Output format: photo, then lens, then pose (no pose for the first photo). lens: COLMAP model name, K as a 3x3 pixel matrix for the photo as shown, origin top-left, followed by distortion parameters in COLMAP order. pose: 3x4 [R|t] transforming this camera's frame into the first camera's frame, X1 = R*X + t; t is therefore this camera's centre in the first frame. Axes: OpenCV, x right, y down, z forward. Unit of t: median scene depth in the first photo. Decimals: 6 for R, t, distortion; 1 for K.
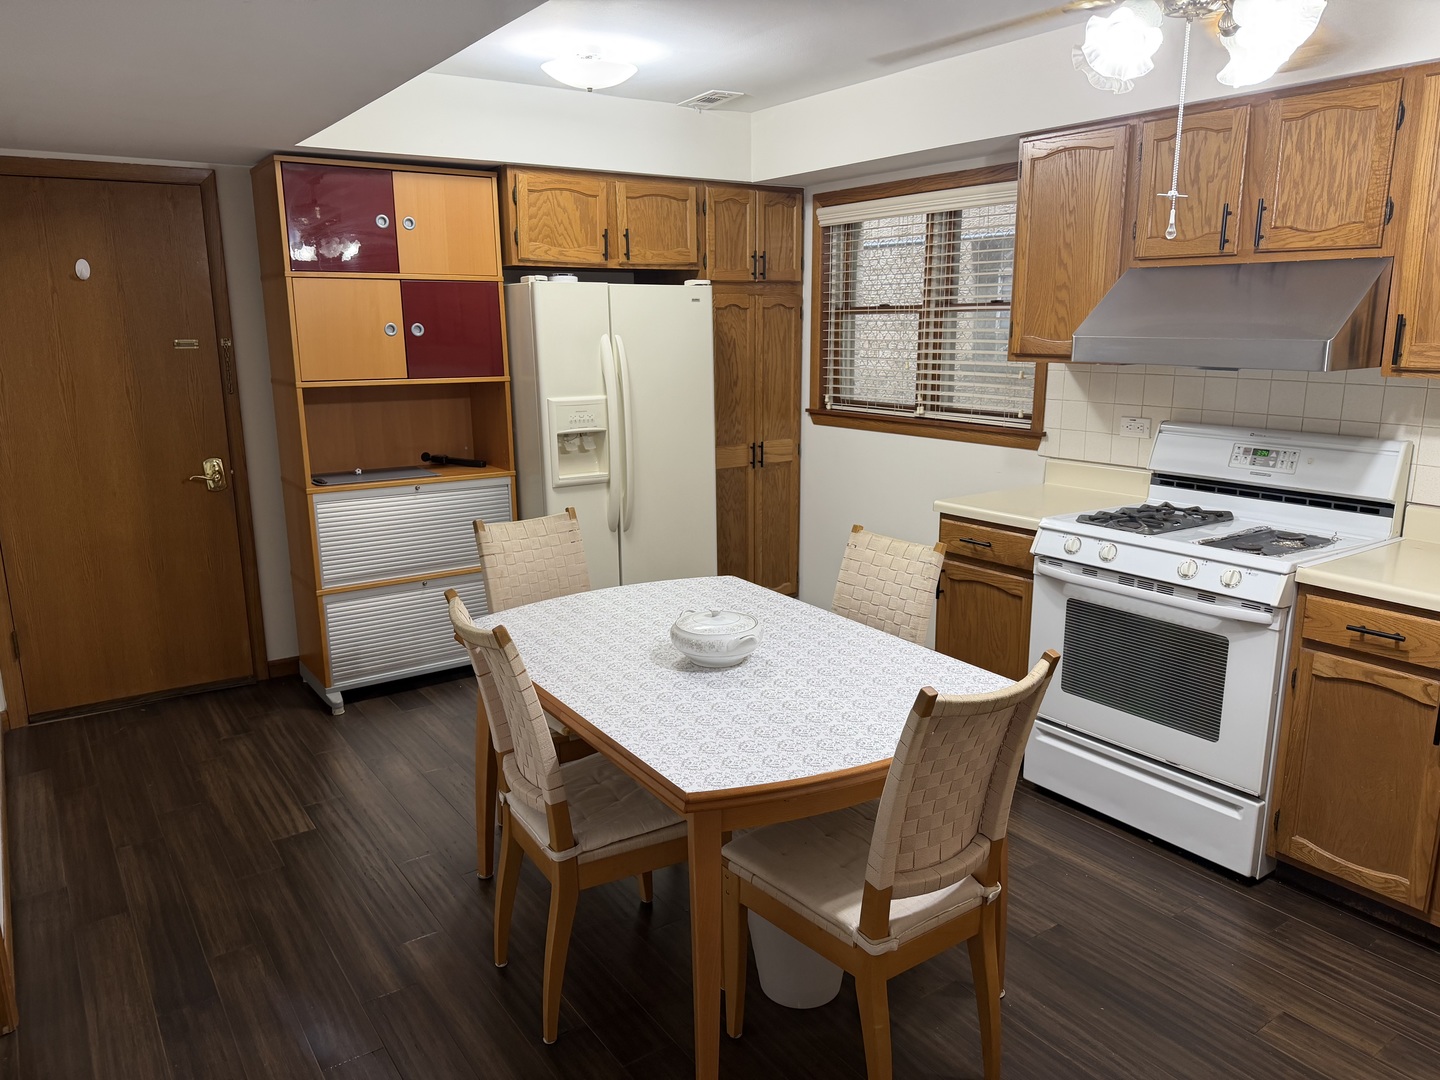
lens RADIAL K [[1023.4, 0, 723.0], [0, 1023.4, 536.3], [0, 0, 1]] dist [0.061461, -0.084404]
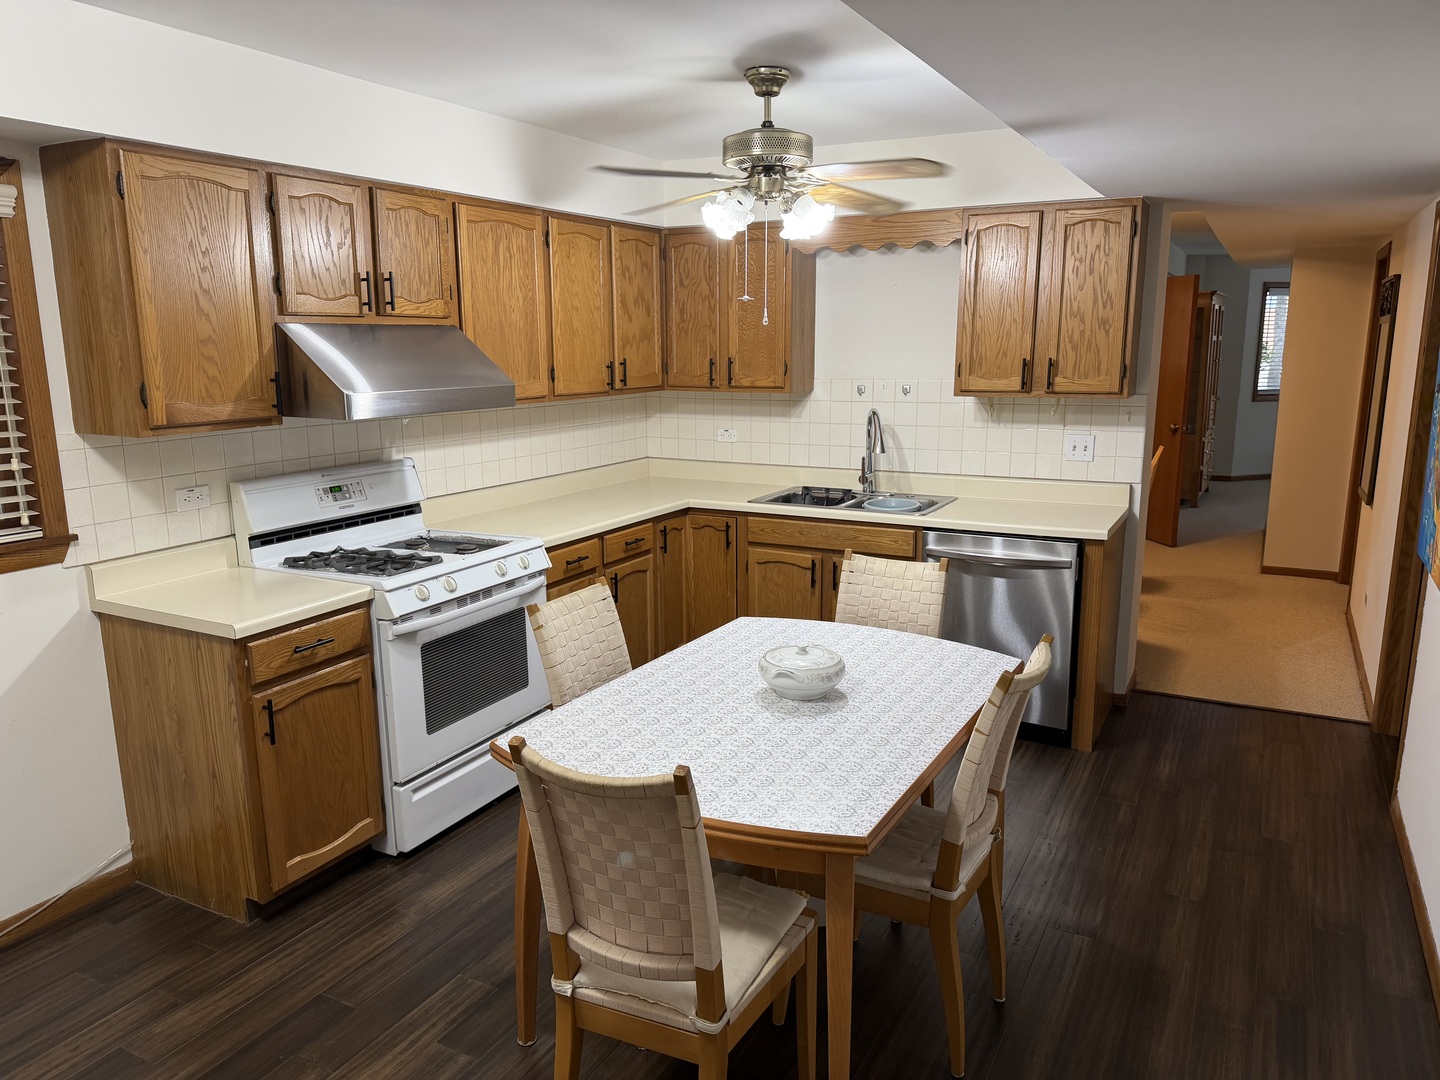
lens RADIAL K [[1023.4, 0, 718.9], [0, 1023.4, 542.1], [0, 0, 1]] dist [0.061461, -0.084404]
pose [[-0.447919, -0.170974, 0.877574, -0.663769], [0.195243, 0.939151, 0.282624, -0.262982], [-0.872496, 0.297933, -0.387282, 1.087662]]
